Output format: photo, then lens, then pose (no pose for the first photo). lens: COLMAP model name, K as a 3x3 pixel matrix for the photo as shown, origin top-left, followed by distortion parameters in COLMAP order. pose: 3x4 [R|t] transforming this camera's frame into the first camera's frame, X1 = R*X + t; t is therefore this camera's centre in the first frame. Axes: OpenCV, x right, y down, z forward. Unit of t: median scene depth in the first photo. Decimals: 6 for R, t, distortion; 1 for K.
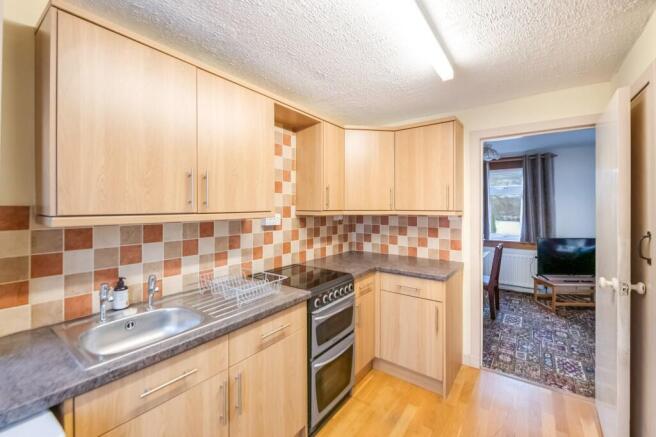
lens RADIAL K [[275.6, 0, 326.4], [0, 275.6, 206.5], [0, 0, 1]] dist [-0.000065, -0.000203]
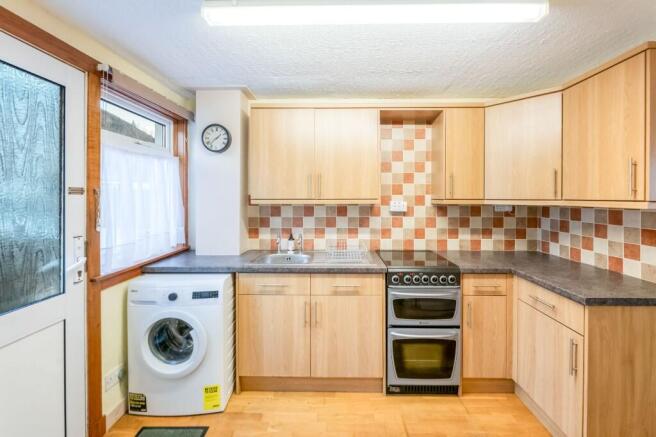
lens RADIAL K [[266.9, 0, 327.5], [0, 266.9, 199.3], [0, 0, 1]] dist [-0.000271, -0.000076]
pose [[0.578213, 0.006391, -0.815860, 0.540540], [-0.001657, 0.999976, 0.006659, 0.009666], [0.815884, -0.002499, 0.578210, 0.103906]]
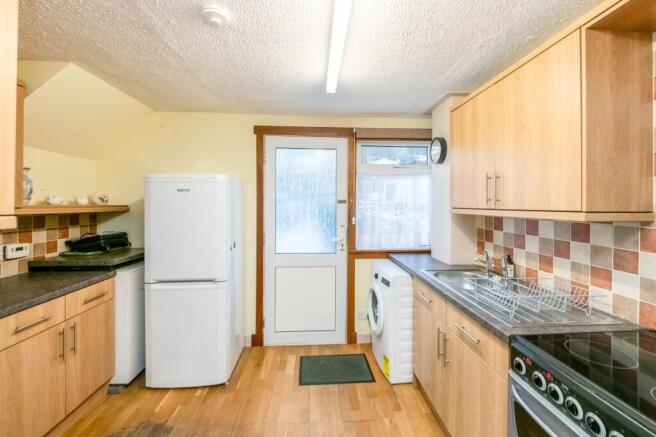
lens RADIAL K [[266.9, 0, 327.5], [0, 266.9, 199.3], [0, 0, 1]] dist [-0.000271, -0.000076]
pose [[-0.766370, -0.011174, -0.642302, 0.510150], [-0.003023, 0.999900, -0.013788, 0.000157], [0.642392, -0.008625, -0.766328, 0.914026]]
